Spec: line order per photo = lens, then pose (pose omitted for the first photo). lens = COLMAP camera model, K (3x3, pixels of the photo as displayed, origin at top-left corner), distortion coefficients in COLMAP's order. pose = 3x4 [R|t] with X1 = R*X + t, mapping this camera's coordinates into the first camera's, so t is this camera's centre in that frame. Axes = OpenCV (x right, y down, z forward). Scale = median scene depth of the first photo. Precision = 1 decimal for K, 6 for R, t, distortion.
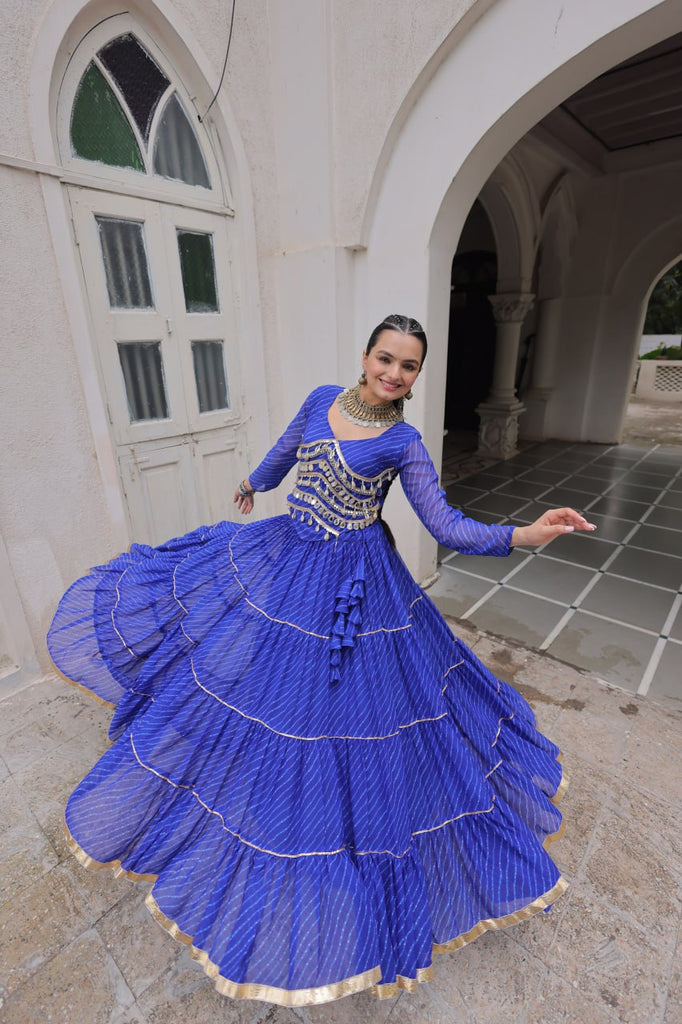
lens RADIAL K [[468.2, 0, 331.4], [0, 468.2, 510.6], [0, 0, 1]] dist [0.000679, 0.000691]
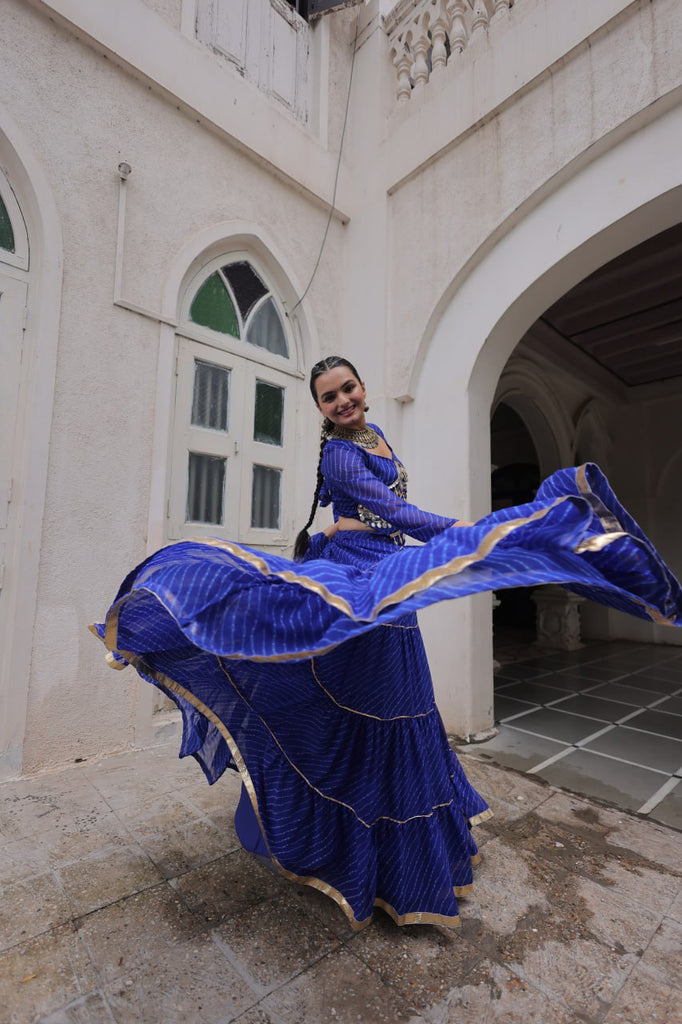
lens RADIAL K [[468.2, 0, 333.5], [0, 468.2, 518.1], [0, 0, 1]] dist [0.001385, 0.000242]
pose [[0.992407, 0.041228, -0.115885, 0.026169], [-0.087329, 0.899646, -0.427798, 0.228214], [0.086618, 0.434670, 0.896415, 0.074178]]
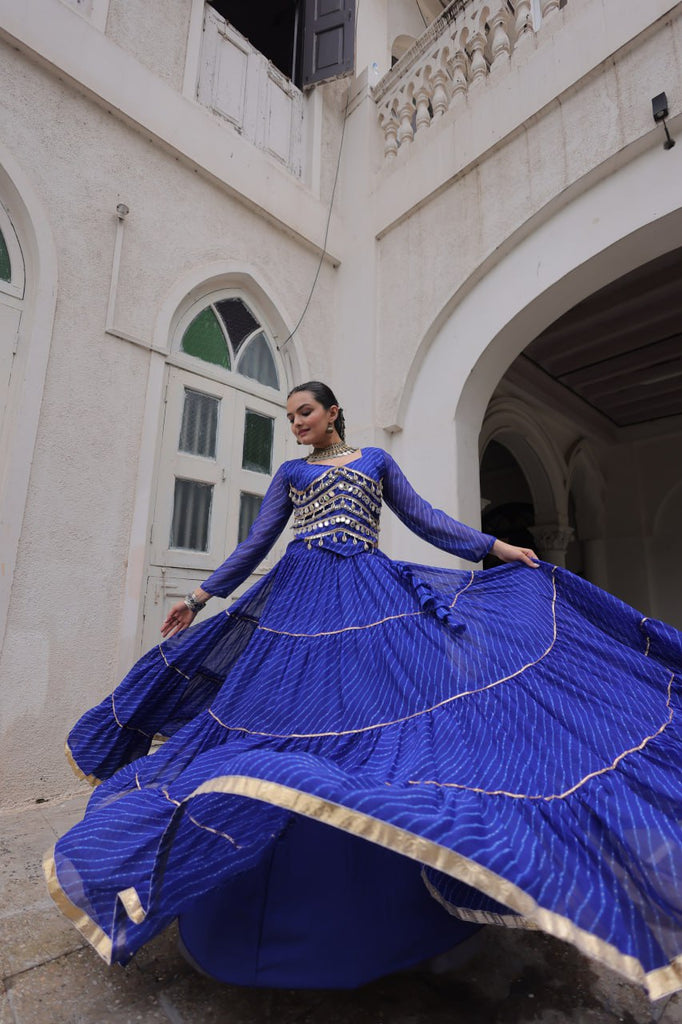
lens RADIAL K [[467.8, 0, 330.9], [0, 467.8, 515.8], [0, 0, 1]] dist [0.000957, 0.000629]
pose [[0.991984, 0.034739, -0.121496, 0.051006], [-0.092696, 0.853492, -0.512795, 0.249721], [0.085882, 0.519947, 0.849870, 0.110726]]
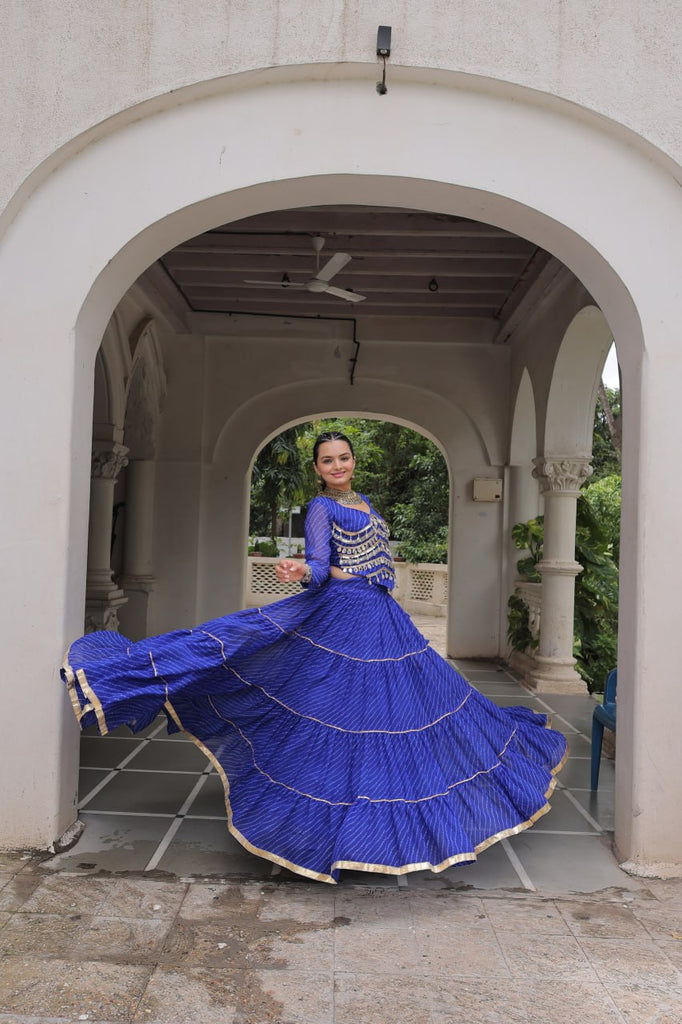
lens RADIAL K [[749.0, 0, 334.5], [0, 749.0, 514.5], [0, 0, 1]] dist [-0.000183, 0.002168]
pose [[0.748742, 0.075813, 0.658512, -0.238940], [0.174865, 0.935656, -0.306545, 0.149430], [-0.639381, 0.344674, 0.687308, 0.009201]]
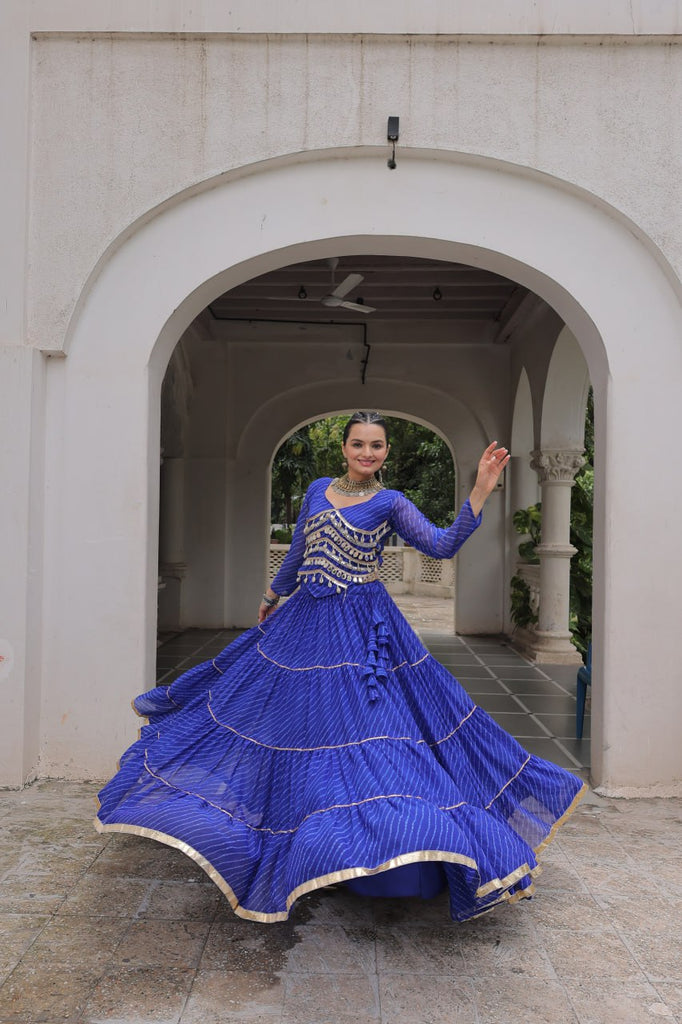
lens RADIAL K [[742.2, 0, 328.8], [0, 742.2, 512.5], [0, 0, 1]] dist [-0.002337, -0.000469]
pose [[0.762725, 0.052214, 0.644612, -0.436886], [0.184717, 0.937626, -0.294511, 0.204022], [-0.619783, 0.343701, 0.705506, -0.161385]]
